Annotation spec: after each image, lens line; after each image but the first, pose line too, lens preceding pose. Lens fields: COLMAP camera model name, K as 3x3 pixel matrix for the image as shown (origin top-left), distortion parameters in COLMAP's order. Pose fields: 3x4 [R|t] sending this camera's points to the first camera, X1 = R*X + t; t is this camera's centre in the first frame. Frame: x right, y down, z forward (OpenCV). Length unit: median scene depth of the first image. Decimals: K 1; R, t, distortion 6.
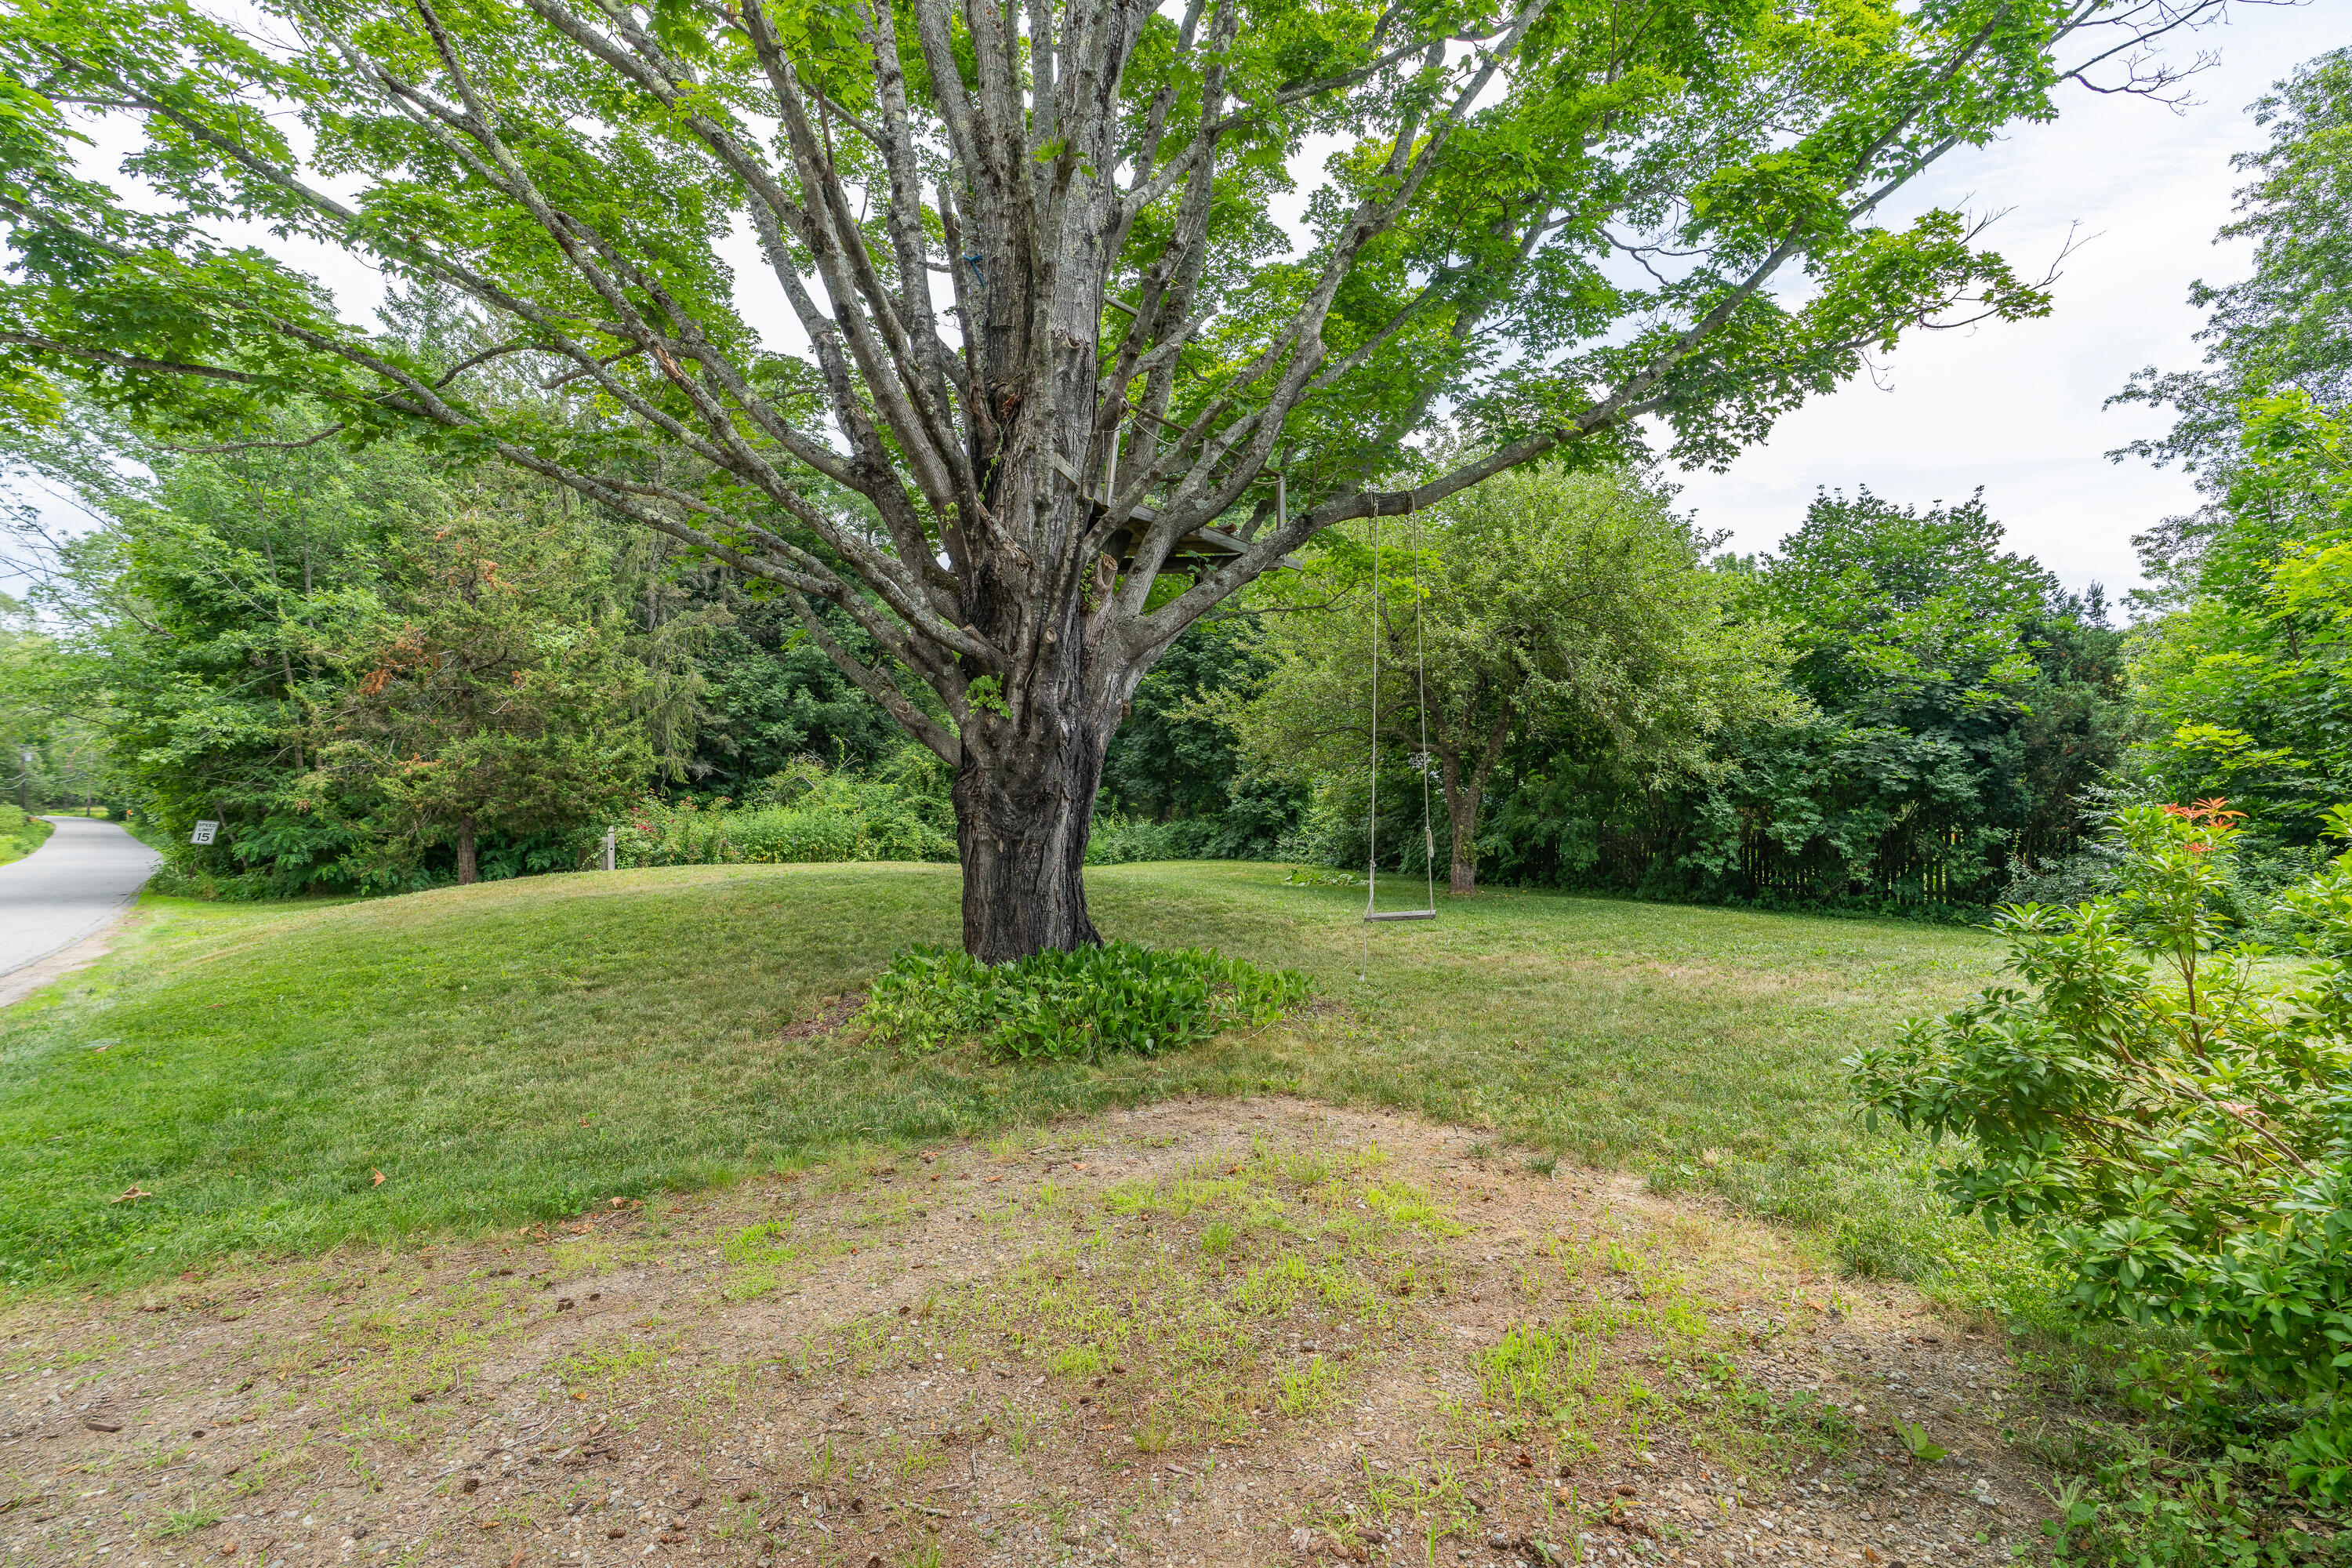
lens RADIAL K [[1054.1, 0, 1175.1], [0, 1054.1, 776.0], [0, 0, 1]] dist [-0.001410, 0.000302]
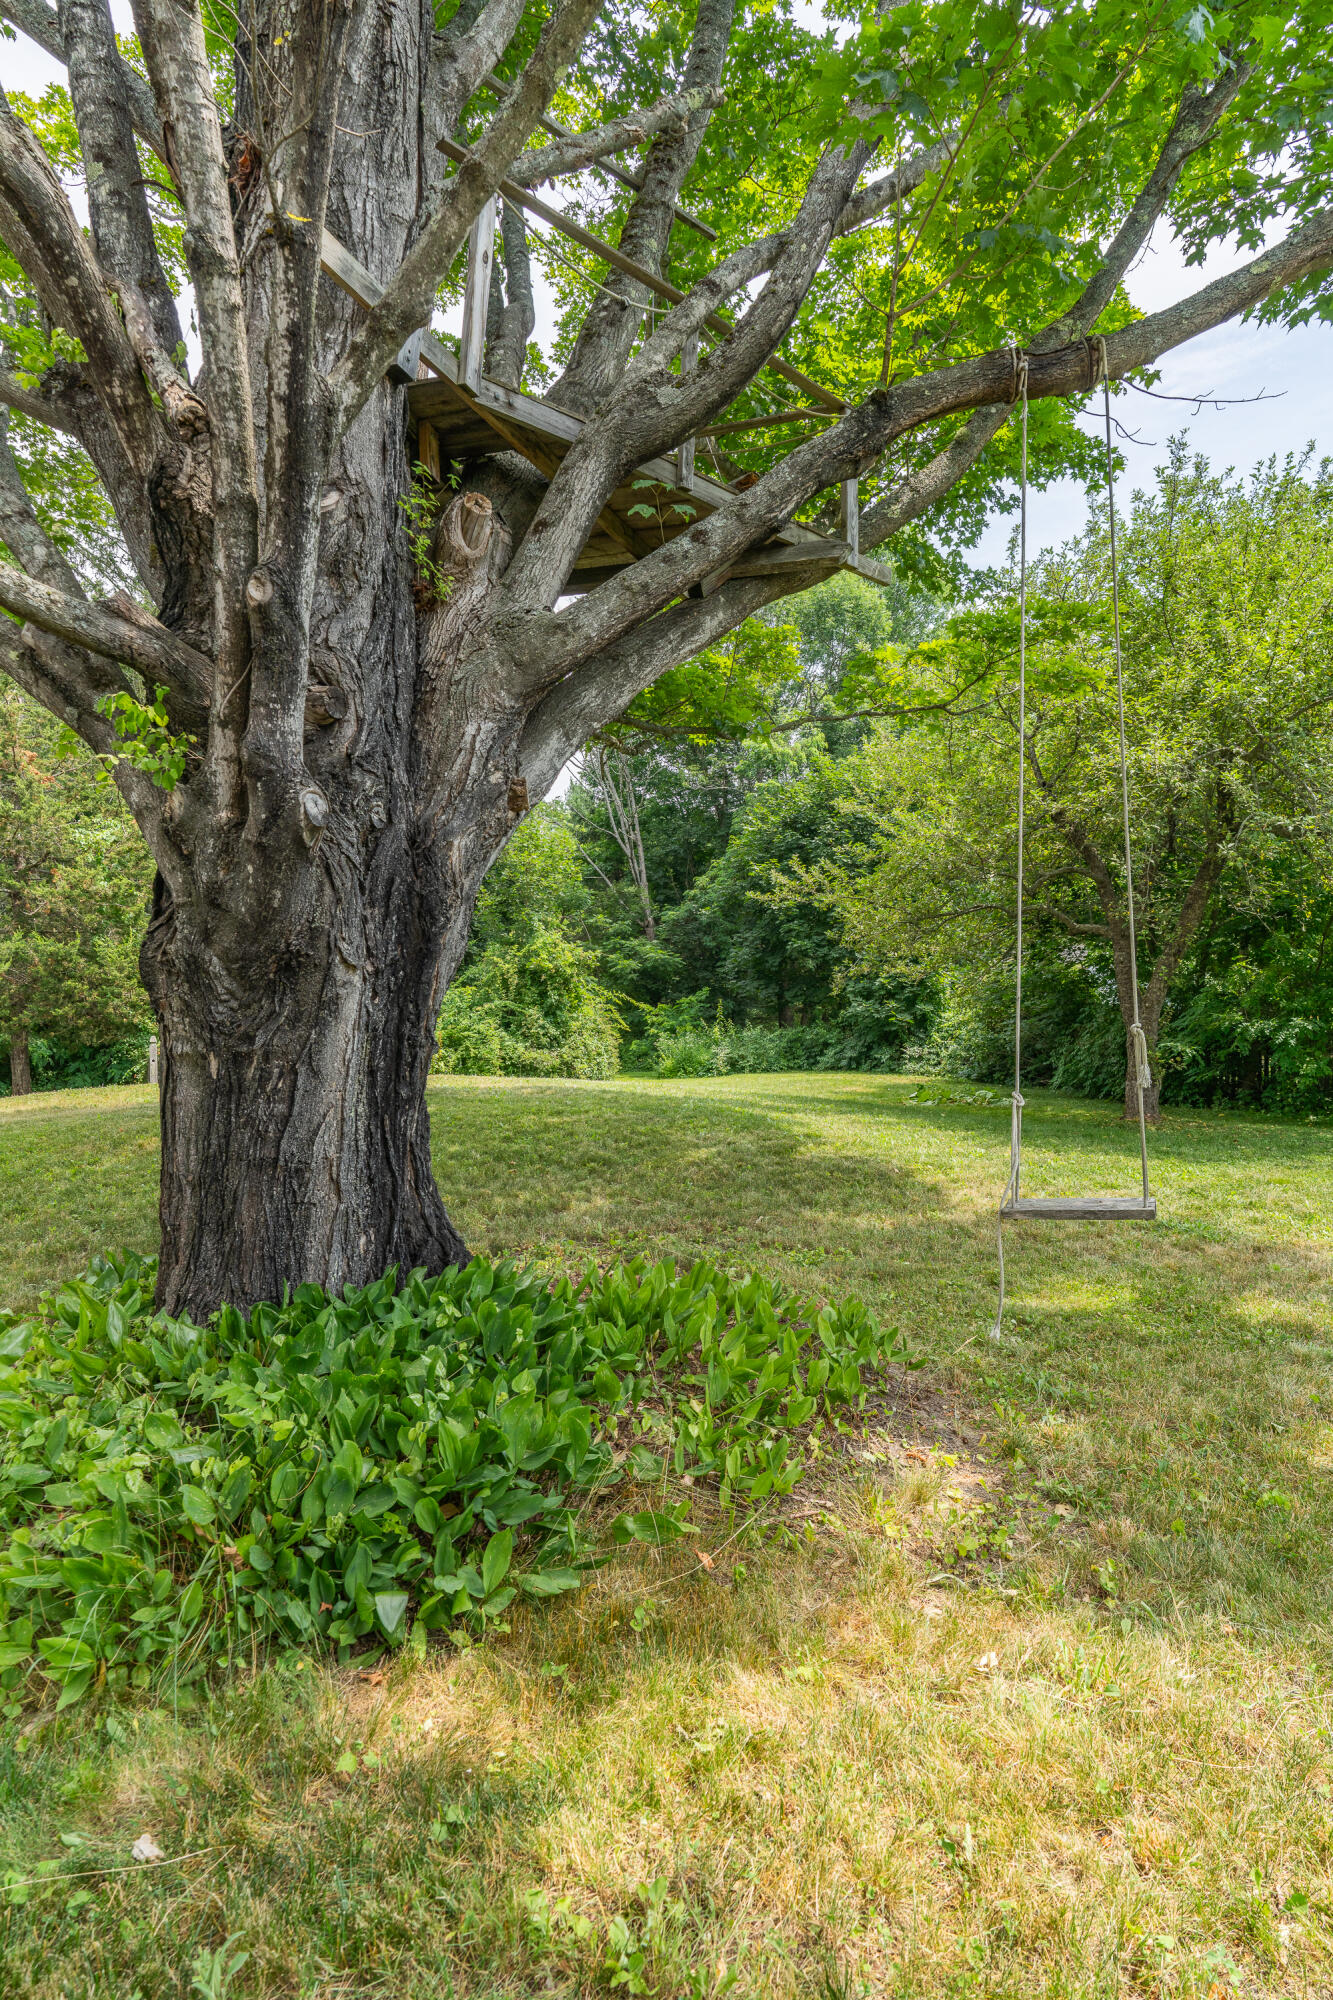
lens RADIAL K [[1041.1, 0, 667.4], [0, 1041.1, 1001.0], [0, 0, 1]] dist [-0.000509, 0.000397]
pose [[0.990358, -0.009592, -0.138202, 0.031277], [0.011612, 0.999837, 0.013821, 0.009936], [0.138047, -0.015293, 0.990308, 0.169486]]
